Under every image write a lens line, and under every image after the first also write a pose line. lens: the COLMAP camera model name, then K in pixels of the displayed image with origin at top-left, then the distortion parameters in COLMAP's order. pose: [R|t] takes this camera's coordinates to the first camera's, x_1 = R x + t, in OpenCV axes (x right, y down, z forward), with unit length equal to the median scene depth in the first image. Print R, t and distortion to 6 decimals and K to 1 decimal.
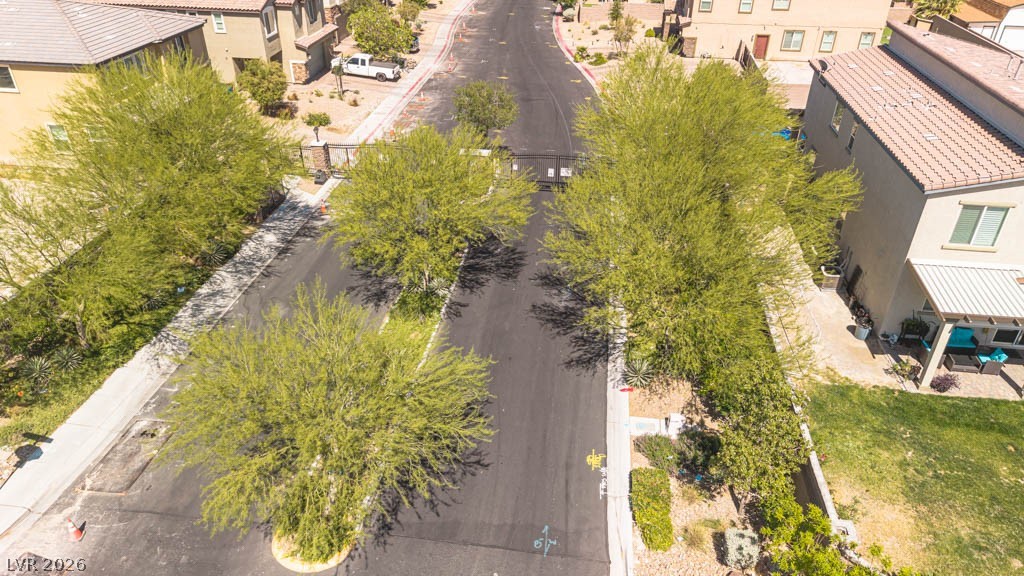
lens RADIAL K [[727.7, 0, 512.0], [0, 727.7, 288.0], [0, 0, 1]] dist [0.005515, -0.000222]
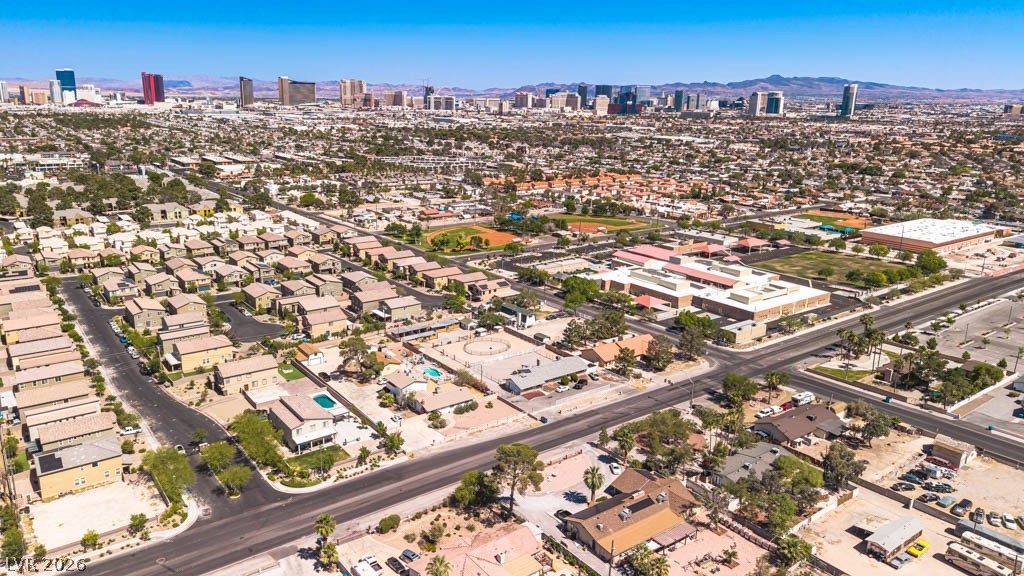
lens RADIAL K [[727.7, 0, 512.0], [0, 727.7, 288.0], [0, 0, 1]] dist [0.005515, -0.000222]
pose [[0.714027, -0.182338, 0.675957, -2.604499], [0.352037, 0.928064, -0.121519, 0.222496], [-0.605174, 0.324730, 0.726853, -6.266383]]
